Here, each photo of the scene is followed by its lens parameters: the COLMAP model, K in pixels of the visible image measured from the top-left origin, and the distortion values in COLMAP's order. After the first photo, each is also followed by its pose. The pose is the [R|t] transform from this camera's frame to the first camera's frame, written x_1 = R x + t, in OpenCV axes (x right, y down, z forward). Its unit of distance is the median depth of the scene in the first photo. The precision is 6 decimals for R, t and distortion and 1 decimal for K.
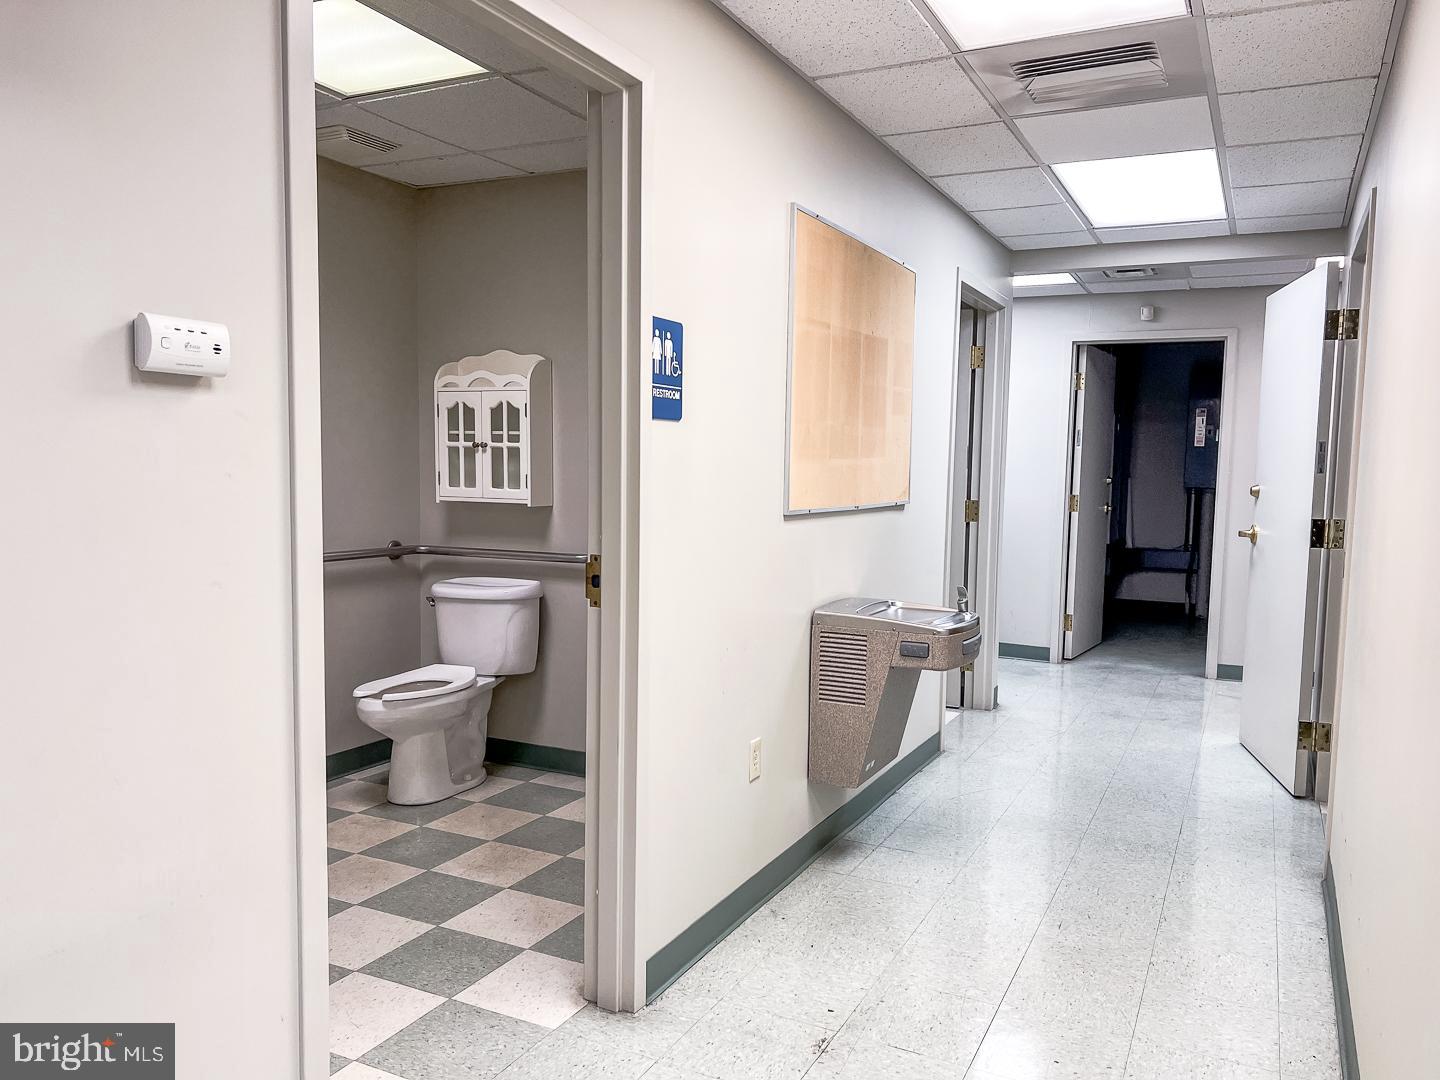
lens RADIAL K [[1074.2, 0, 723.1], [0, 1074.2, 535.6], [0, 0, 1]] dist [0.051040, -0.057004]
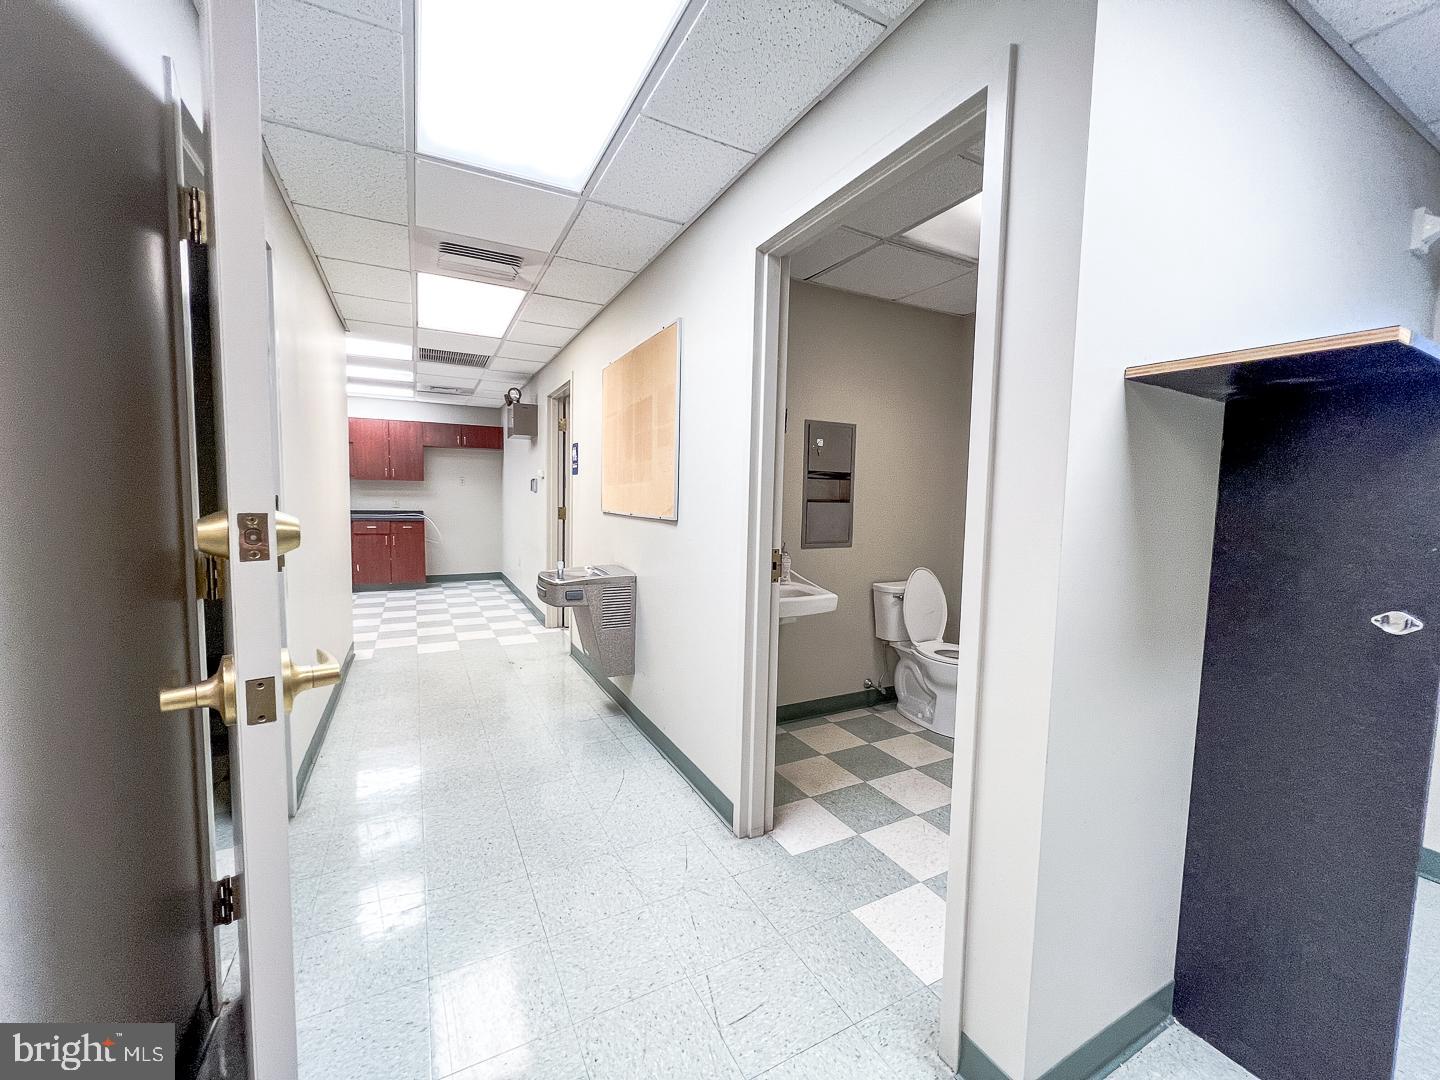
lens RADIAL K [[581.2, 0, 725.9], [0, 581.2, 539.8], [0, 0, 1]] dist [-0.007444, 0.001512]
pose [[-0.574548, 0.021825, -0.818180, 0.934282], [-0.095841, 0.990973, 0.093736, -0.103600], [0.812840, 0.132271, -0.567270, 2.012815]]
